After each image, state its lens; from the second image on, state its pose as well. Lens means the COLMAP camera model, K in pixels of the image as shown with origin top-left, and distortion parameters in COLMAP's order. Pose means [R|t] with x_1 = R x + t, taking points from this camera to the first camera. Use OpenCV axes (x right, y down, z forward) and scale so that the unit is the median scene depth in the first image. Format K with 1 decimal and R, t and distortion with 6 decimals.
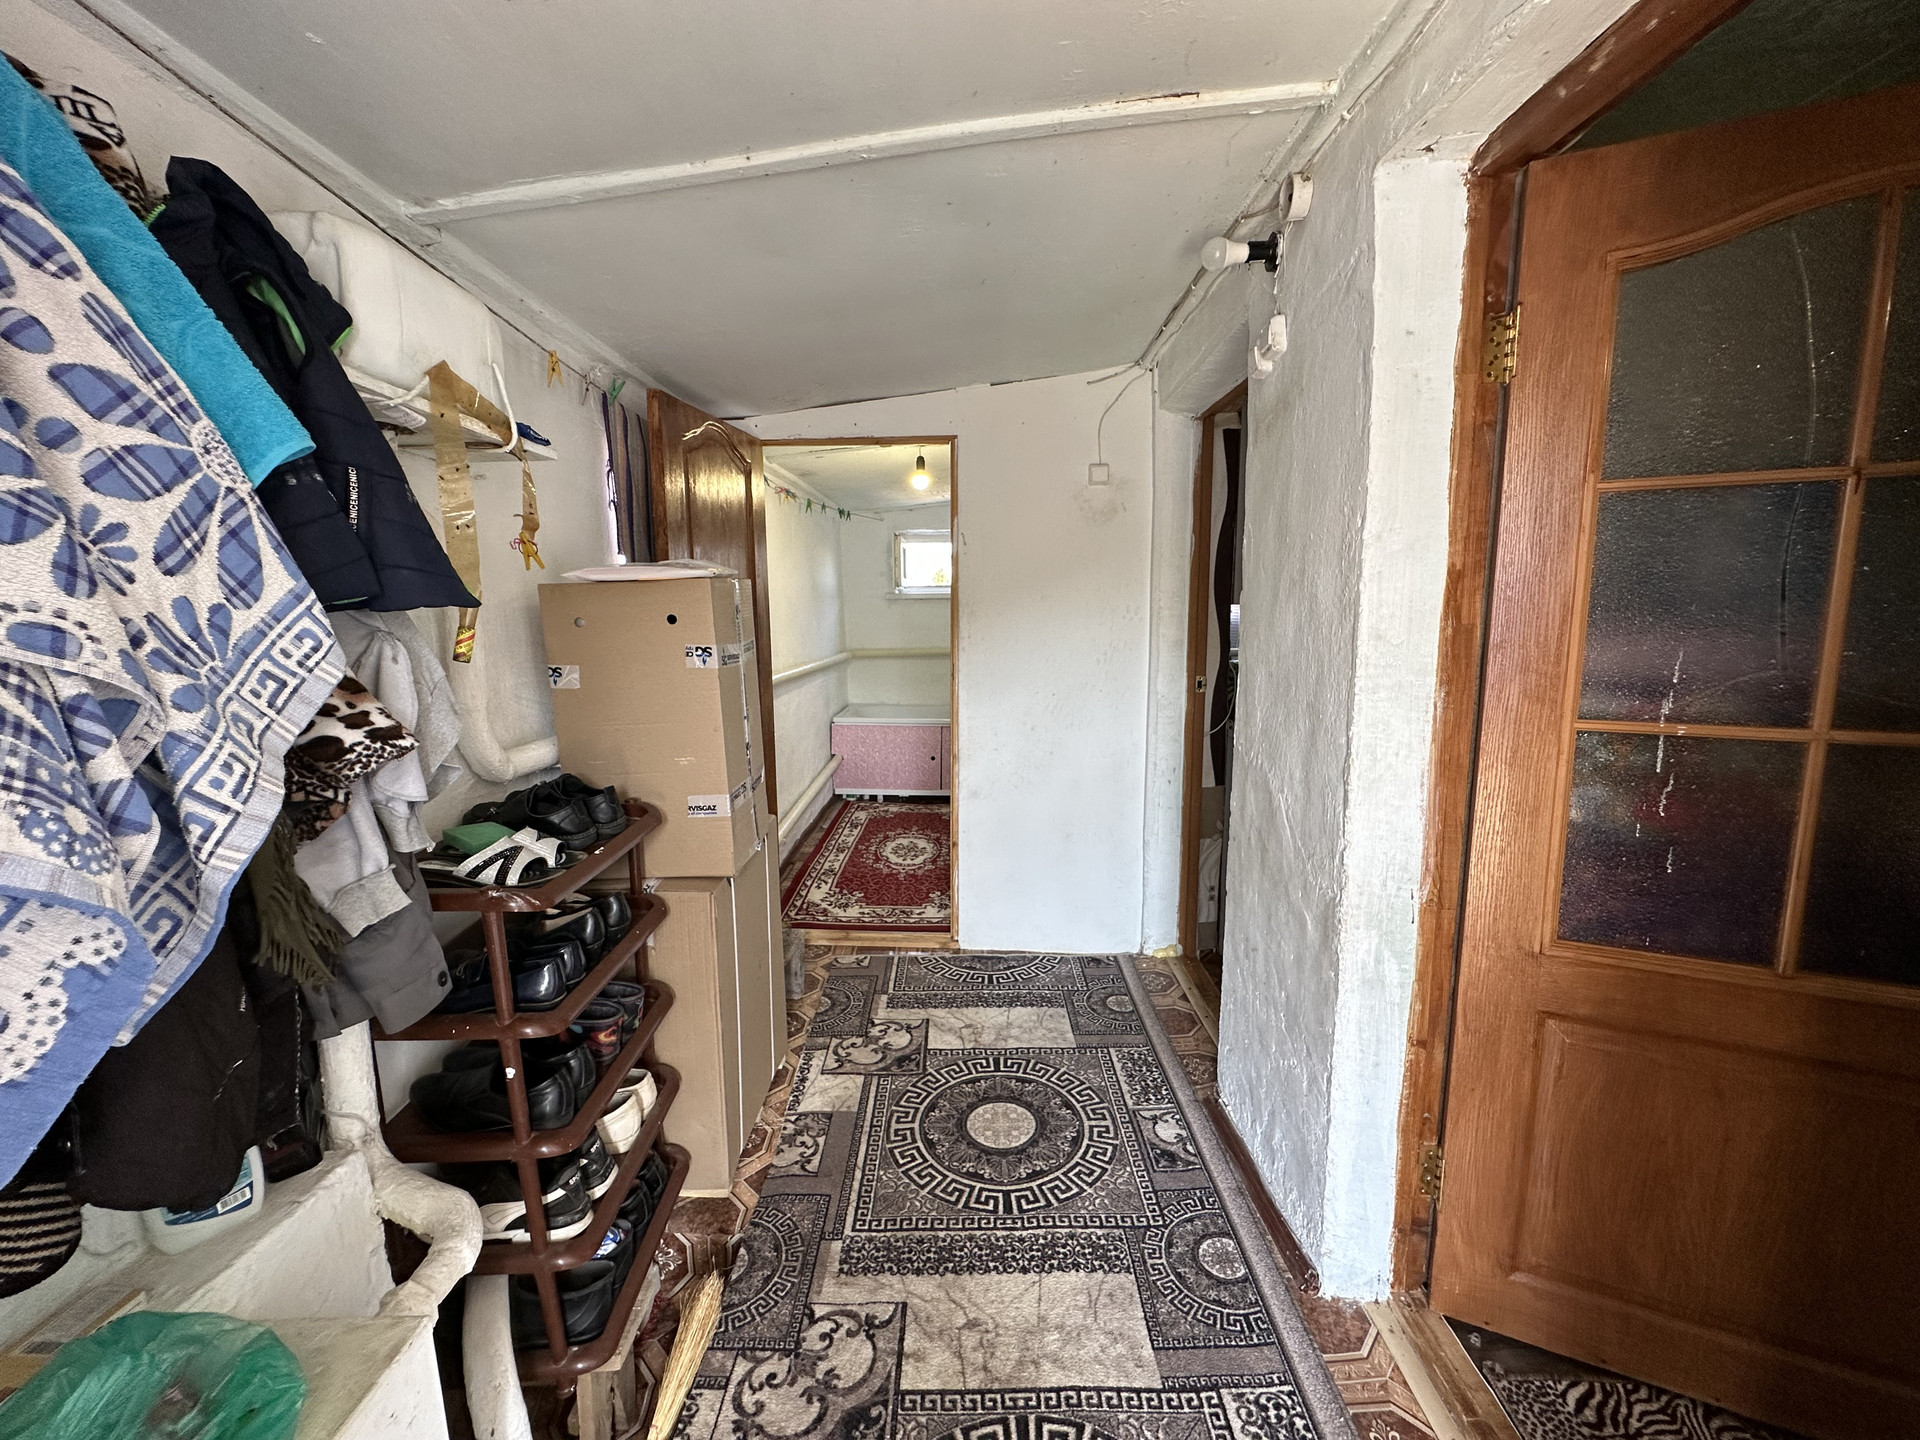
lens RADIAL K [[768.0, 0, 959.5], [0, 768.0, 717.8], [0, 0, 1]] dist [-0.002549, 0.000259]
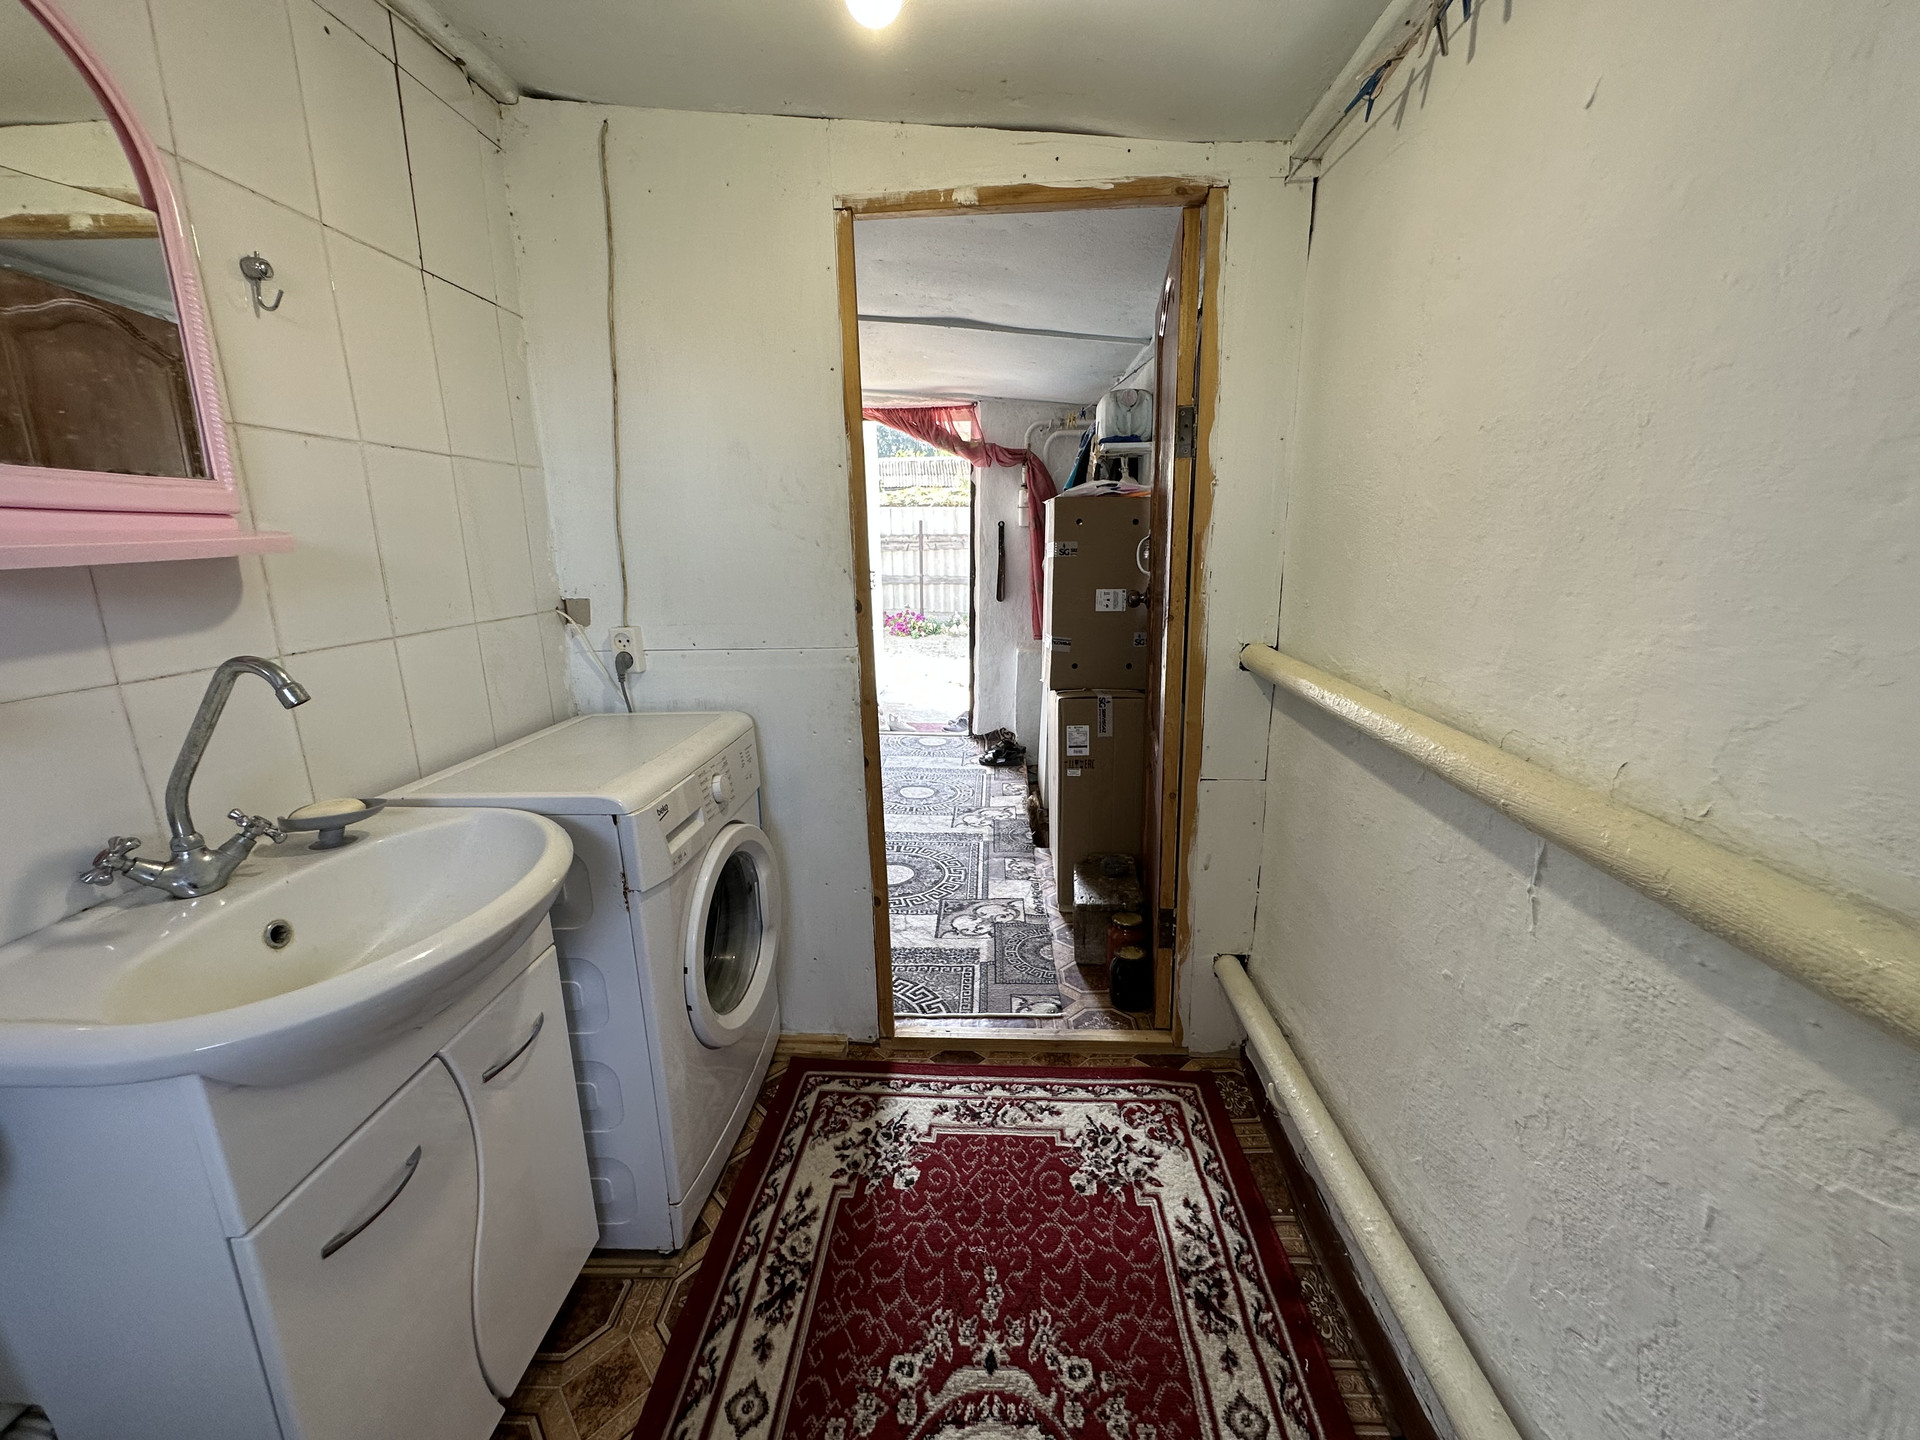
lens RADIAL K [[768.0, 0, 959.5], [0, 768.0, 717.8], [0, 0, 1]] dist [-0.002549, 0.000259]
pose [[-0.998982, 0.016657, 0.041916, -0.128183], [0.030753, 0.931351, 0.362823, -0.260645], [-0.032995, 0.363743, -0.930915, 1.980740]]
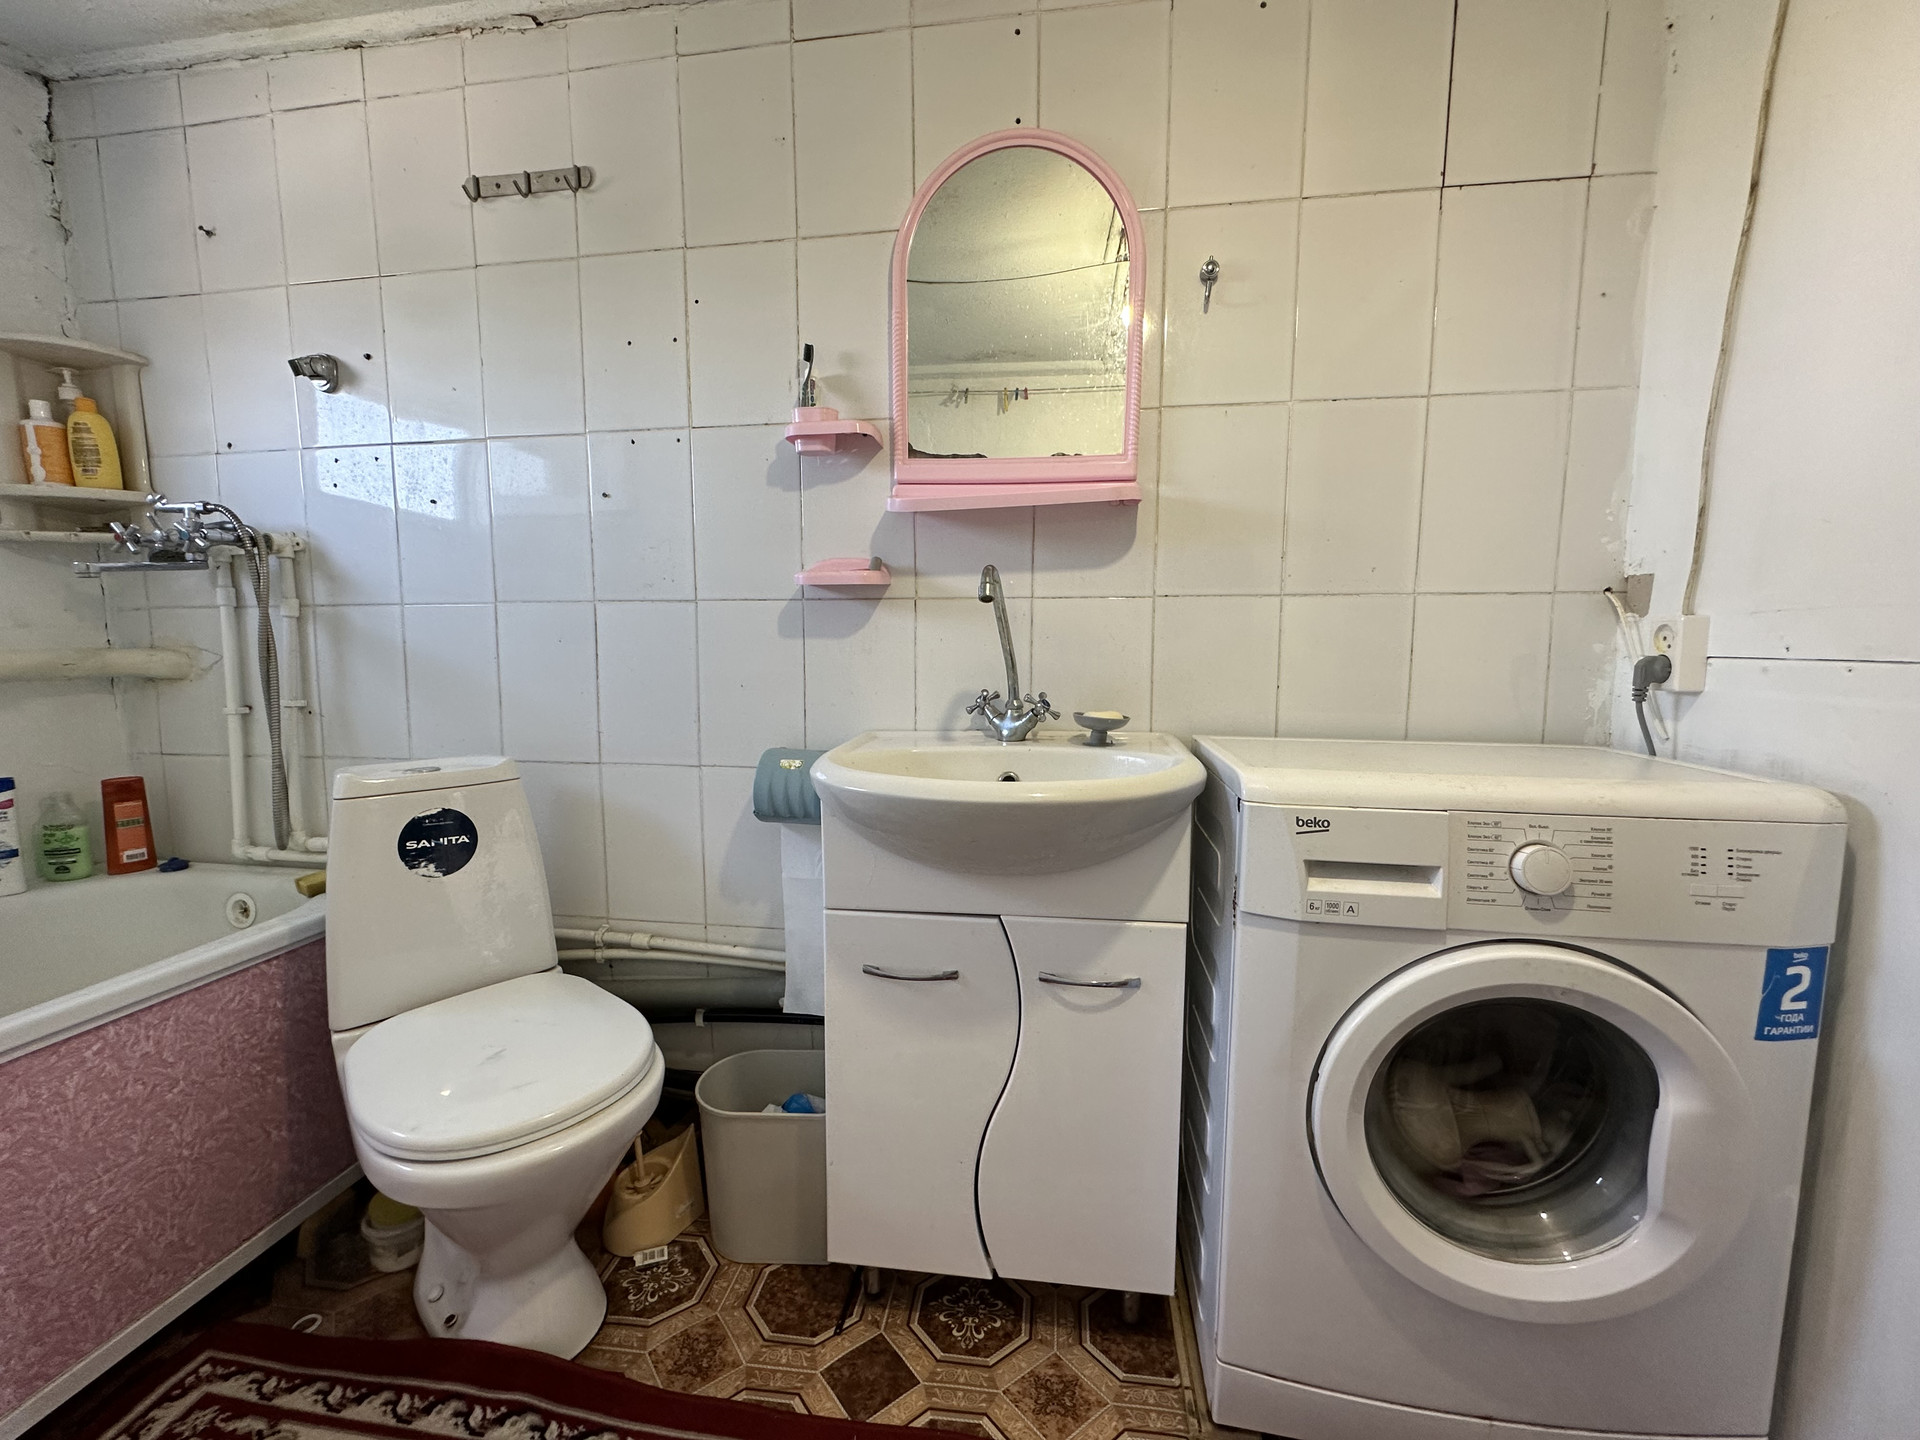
lens RADIAL K [[768.0, 0, 959.5], [0, 768.0, 717.8], [0, 0, 1]] dist [-0.002549, 0.000259]
pose [[0.133712, -0.097999, 0.986163, -0.282832], [0.139846, 0.987007, 0.079122, -0.115929], [-0.981104, 0.127331, 0.145679, 1.618134]]
